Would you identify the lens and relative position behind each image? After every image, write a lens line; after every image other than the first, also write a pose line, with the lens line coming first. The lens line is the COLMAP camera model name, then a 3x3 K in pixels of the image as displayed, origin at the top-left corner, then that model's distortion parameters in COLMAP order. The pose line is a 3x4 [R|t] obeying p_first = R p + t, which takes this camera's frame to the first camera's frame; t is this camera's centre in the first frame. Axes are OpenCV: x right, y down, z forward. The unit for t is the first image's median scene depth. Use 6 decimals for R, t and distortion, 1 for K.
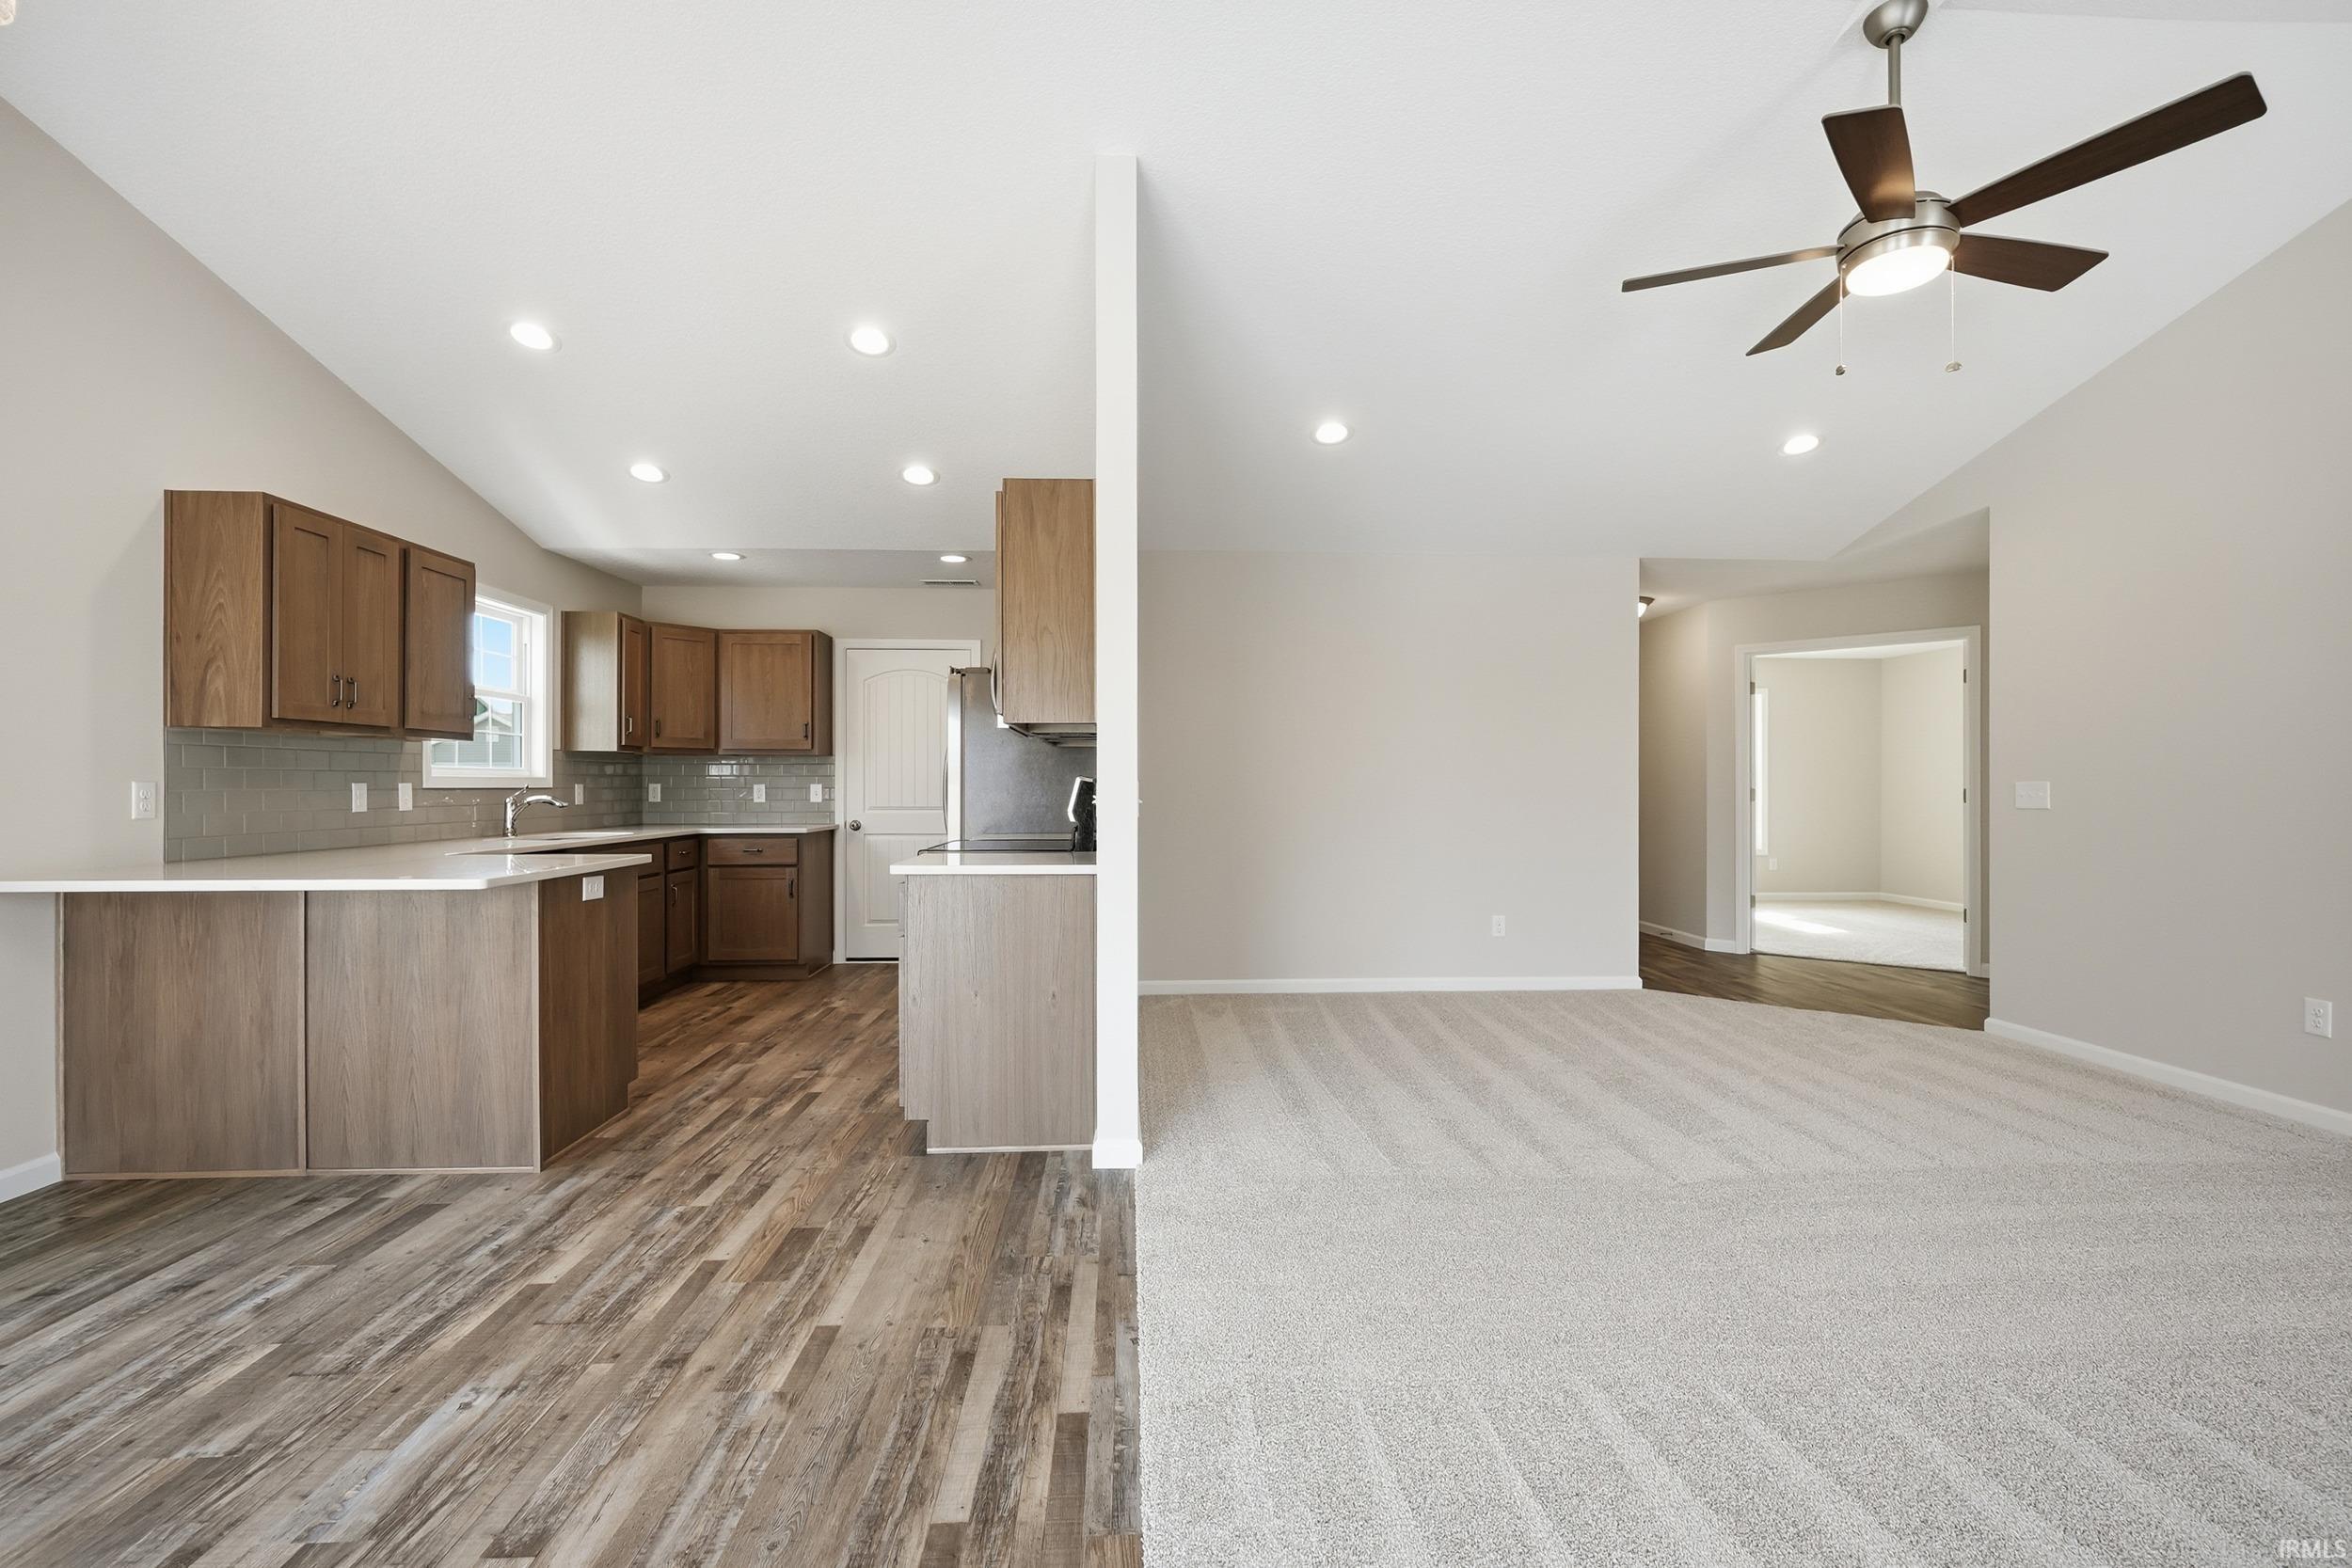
lens RADIAL K [[998.6, 0, 1176.0], [0, 998.6, 784.0], [0, 0, 1]] dist [-0.013258, 0.004362]
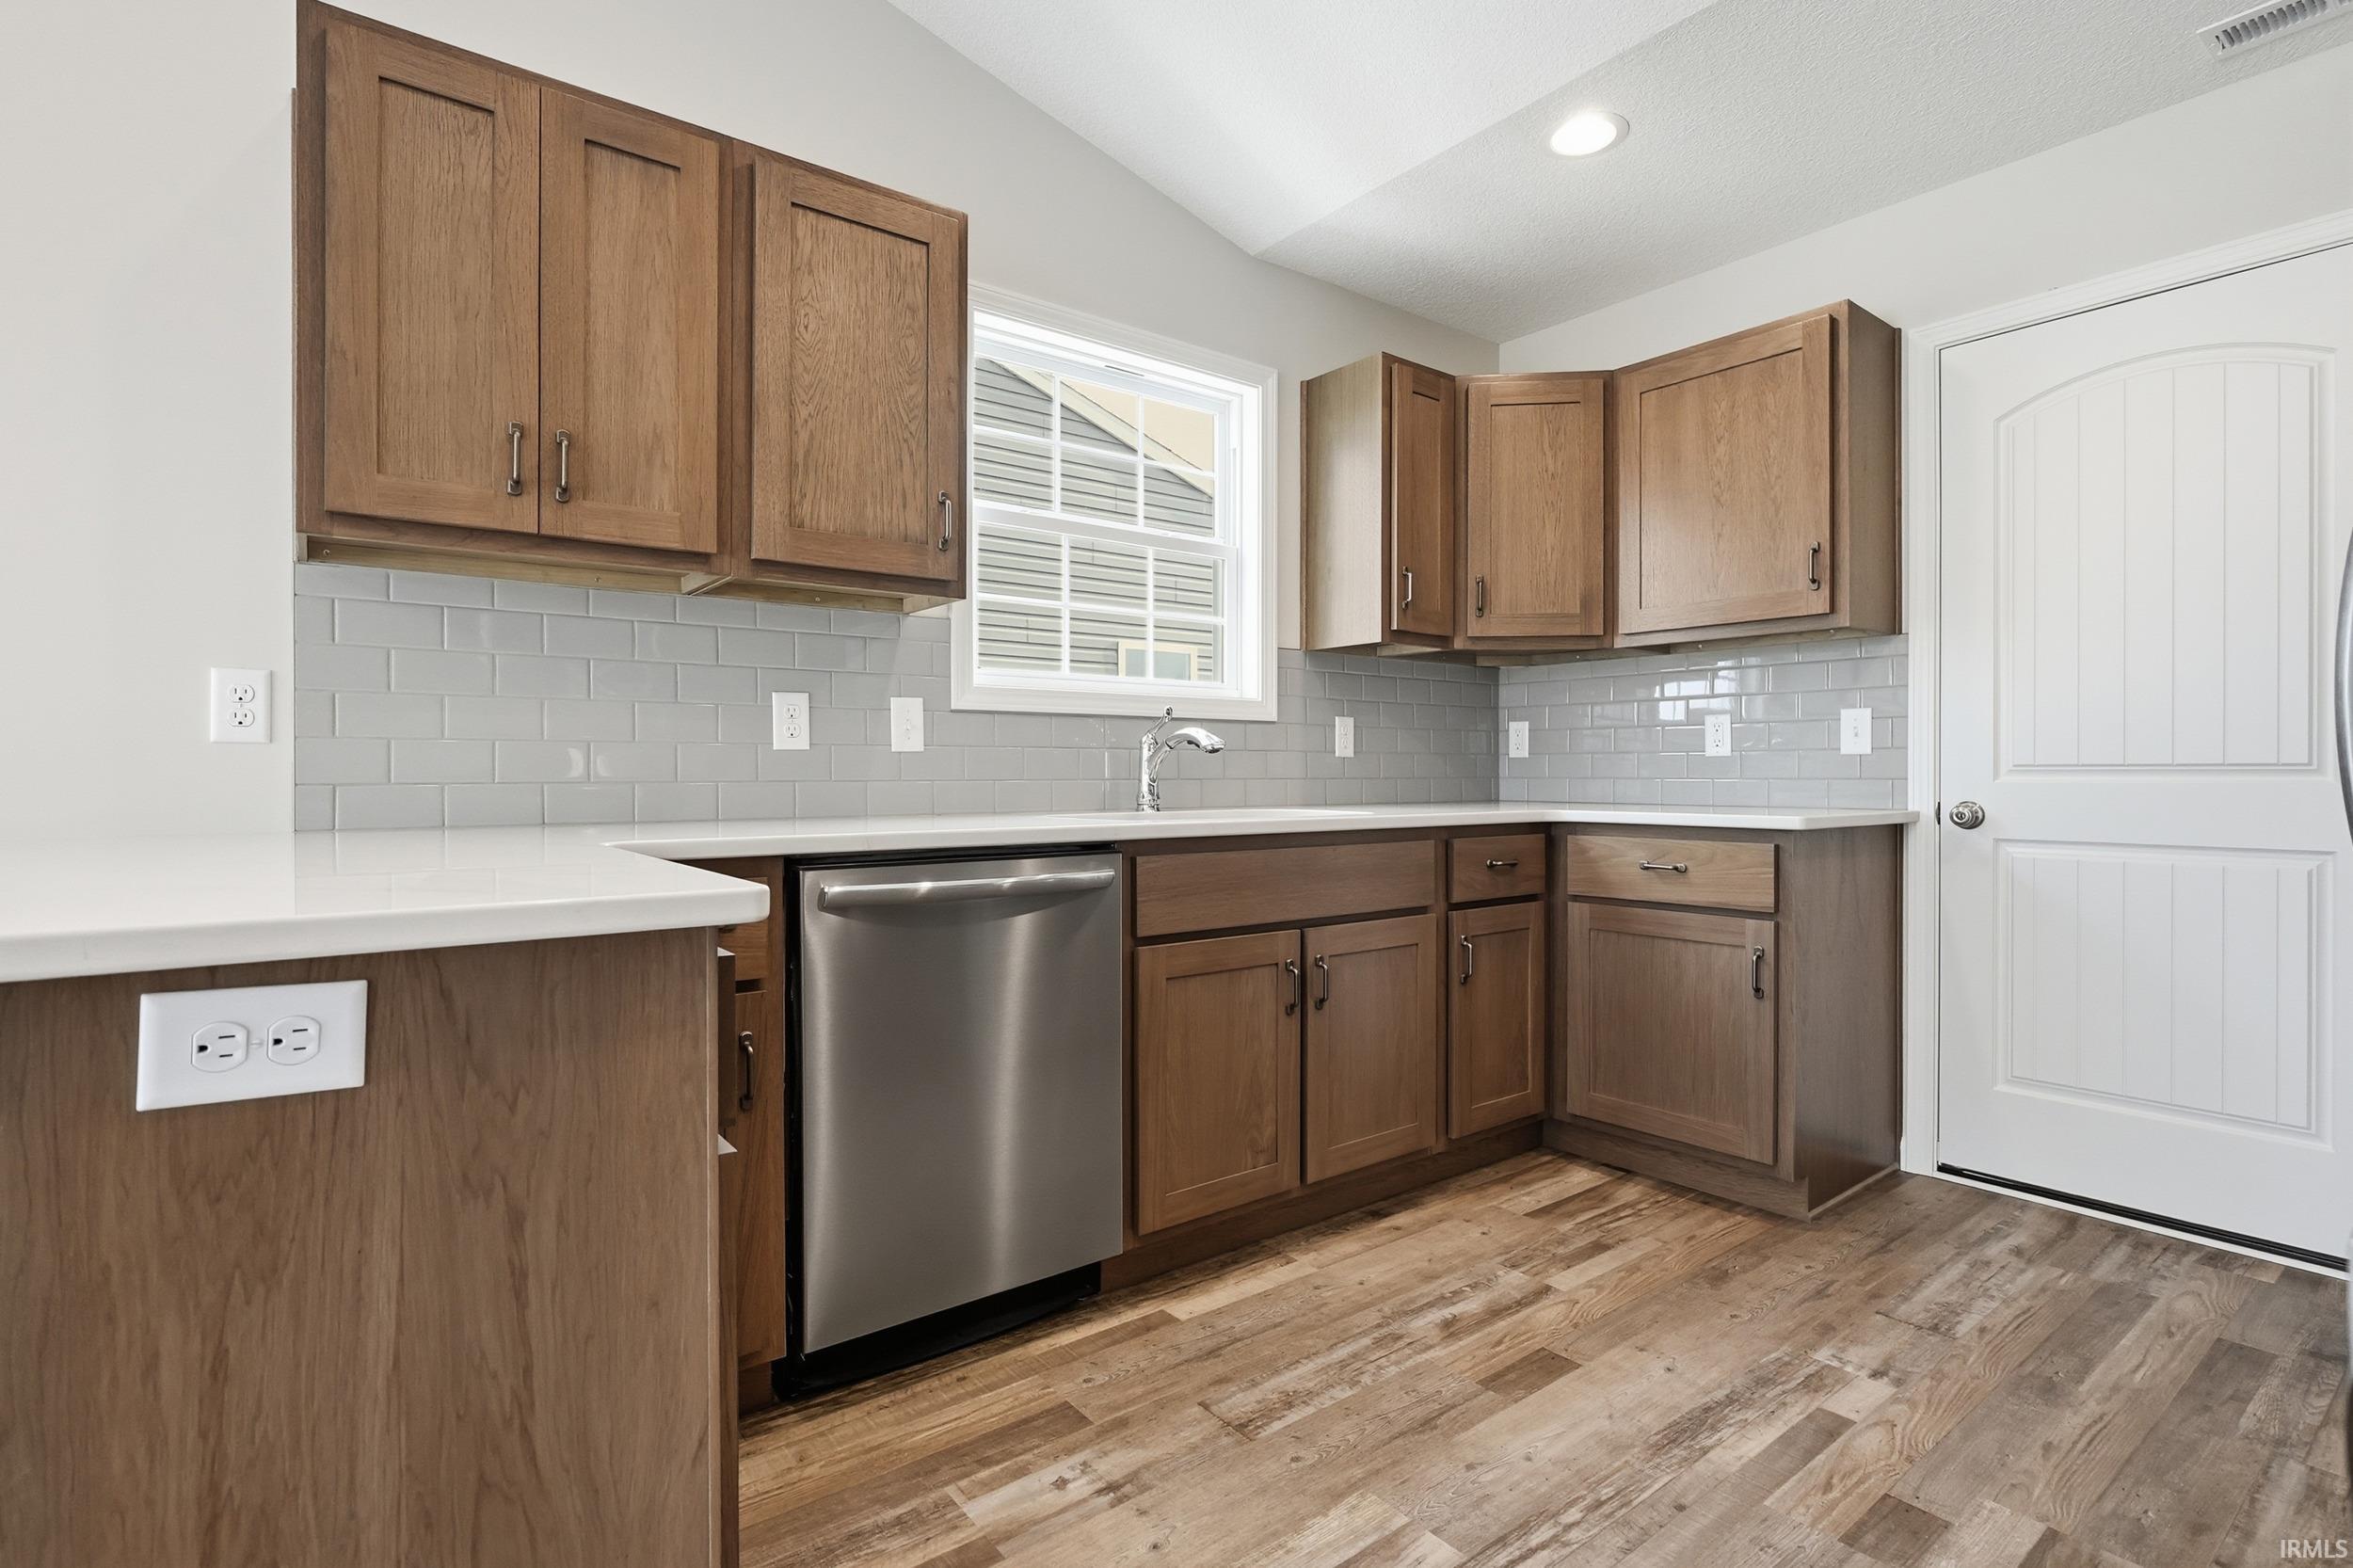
lens RADIAL K [[1131.8, 0, 1185.9], [0, 1131.8, 775.5], [0, 0, 1]] dist [-0.016781, 0.006493]
pose [[0.574017, 0.001773, -0.818842, -0.286591], [0.001784, 0.999993, 0.003415, 0.048990], [0.818842, -0.003421, 0.574009, 1.026594]]
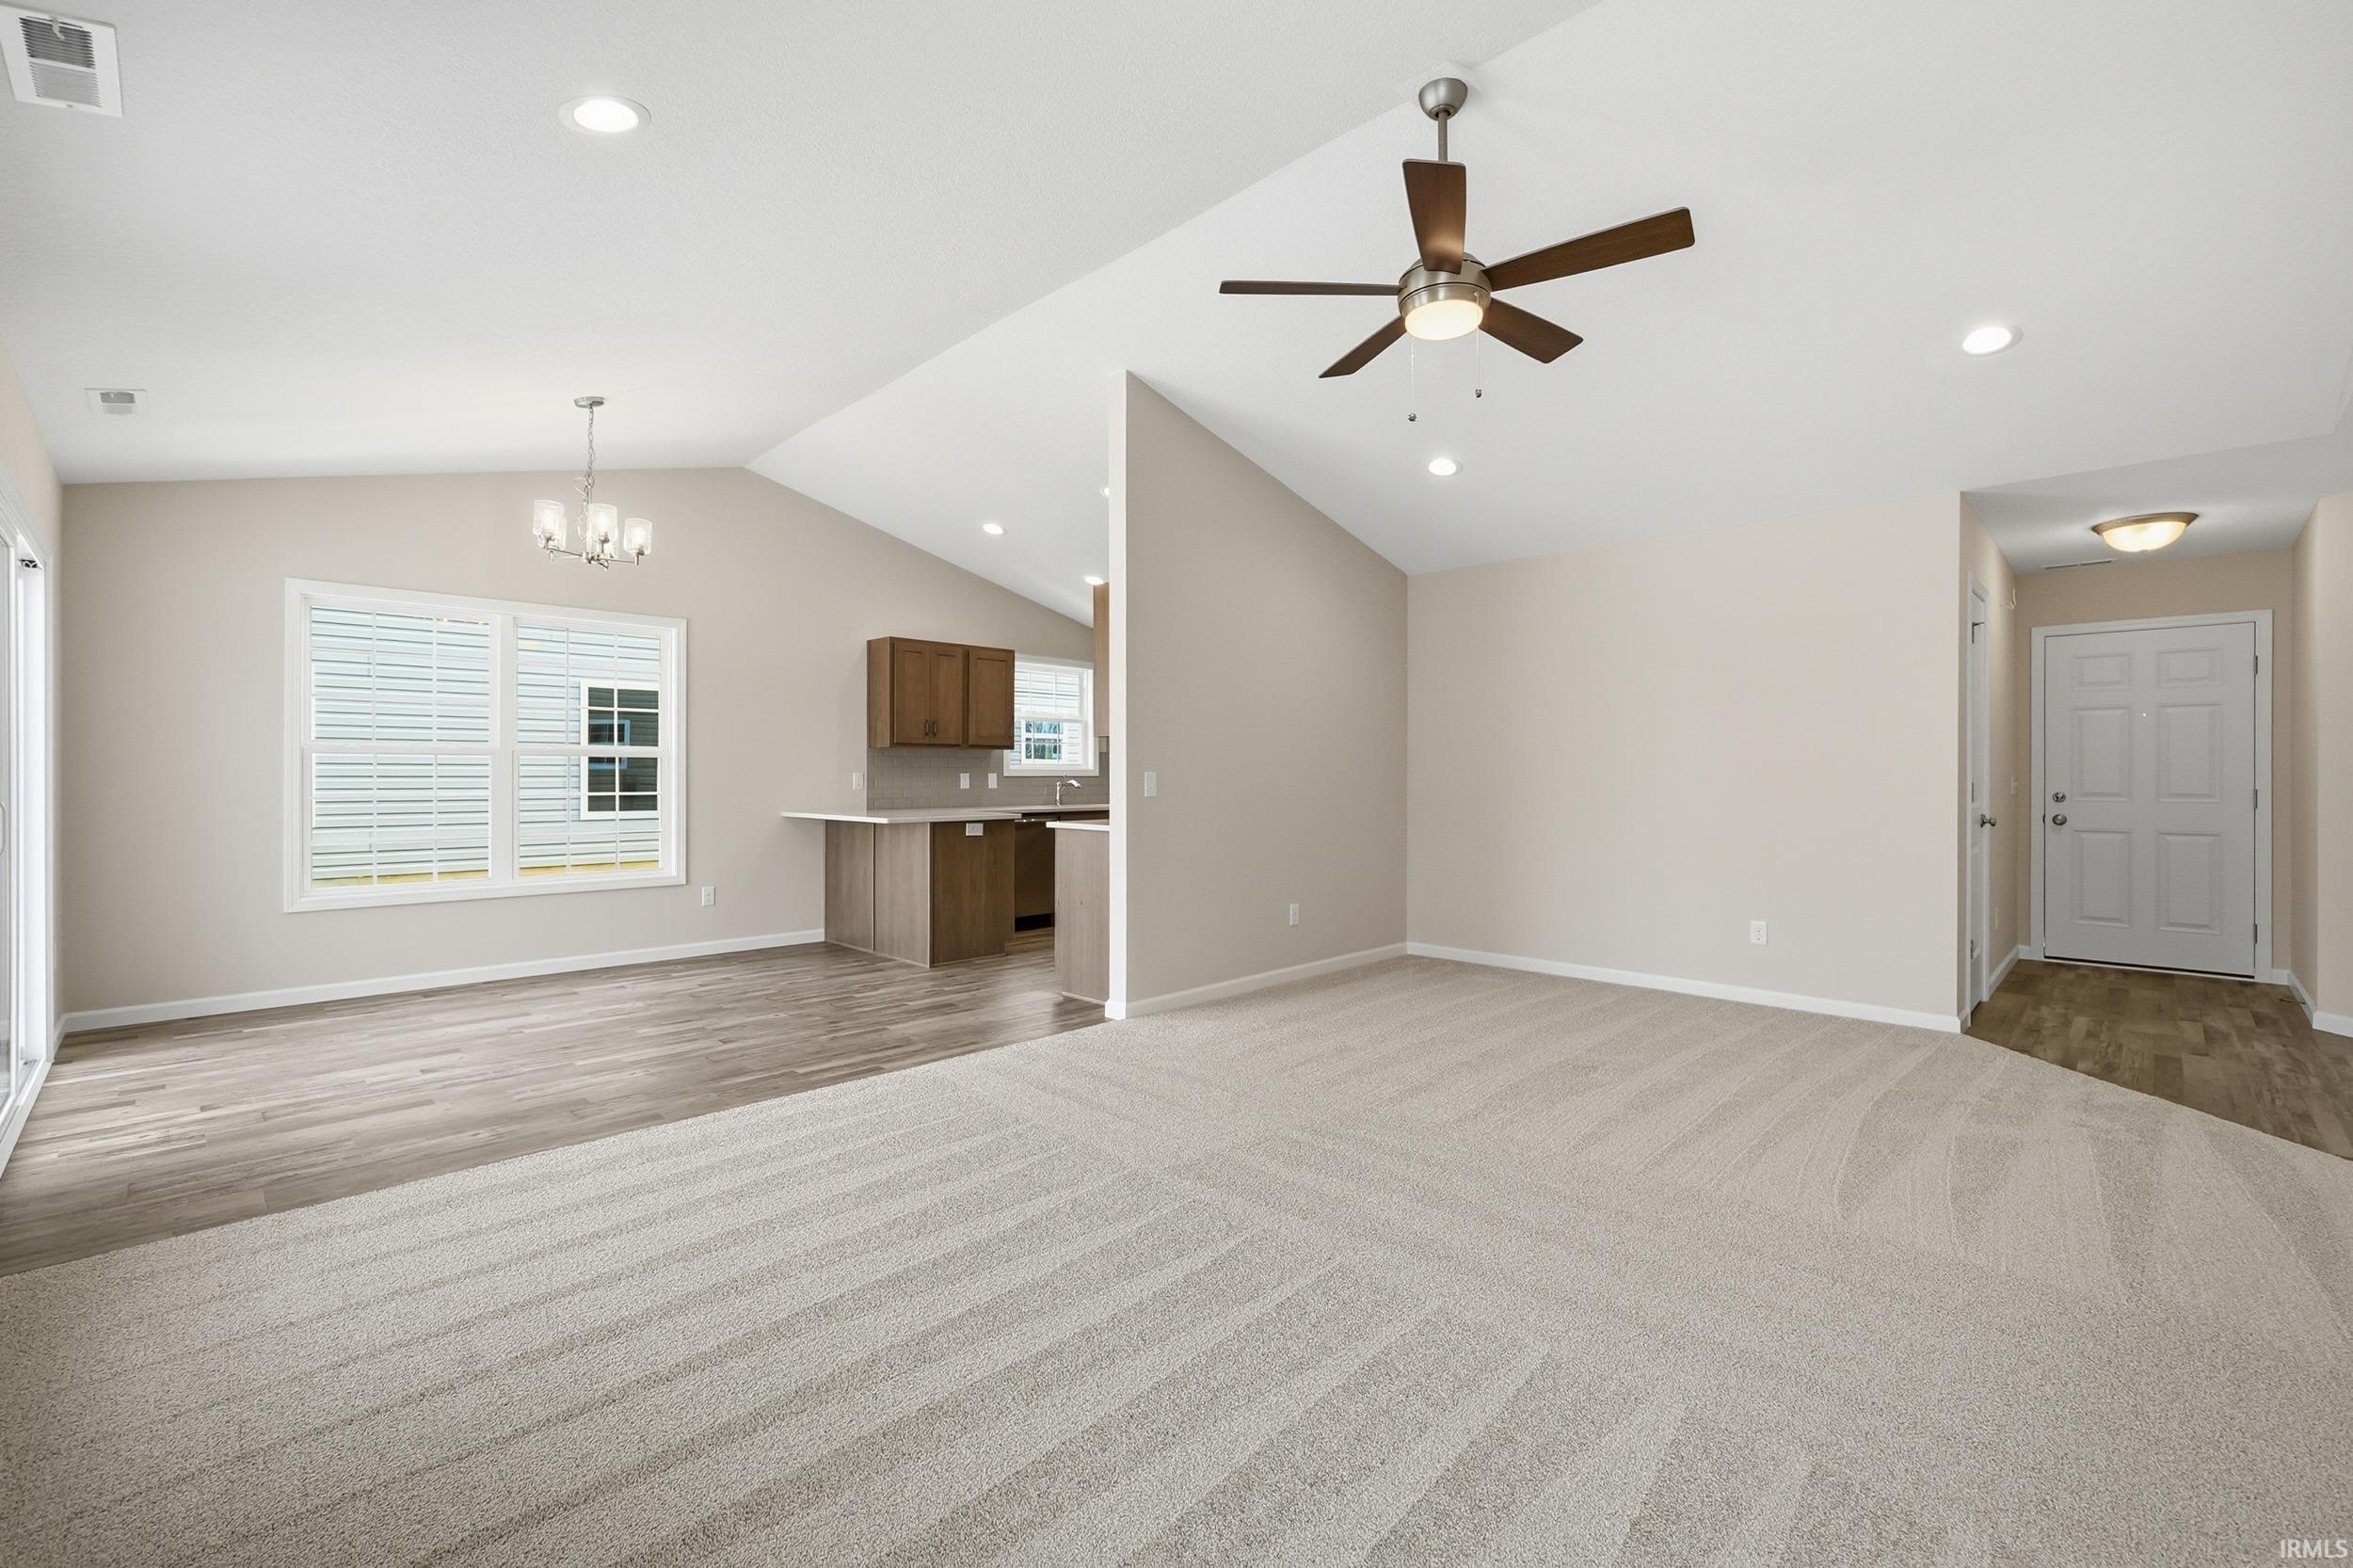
lens RADIAL K [[990.6, 0, 1176.7], [0, 990.6, 776.2], [0, 0, 1]] dist [-0.013528, 0.000033]
pose [[0.675092, 0.002670, -0.737729, 1.058522], [-0.000791, 0.999995, 0.002895, -0.001926], [0.737734, -0.001370, 0.675091, 0.016016]]
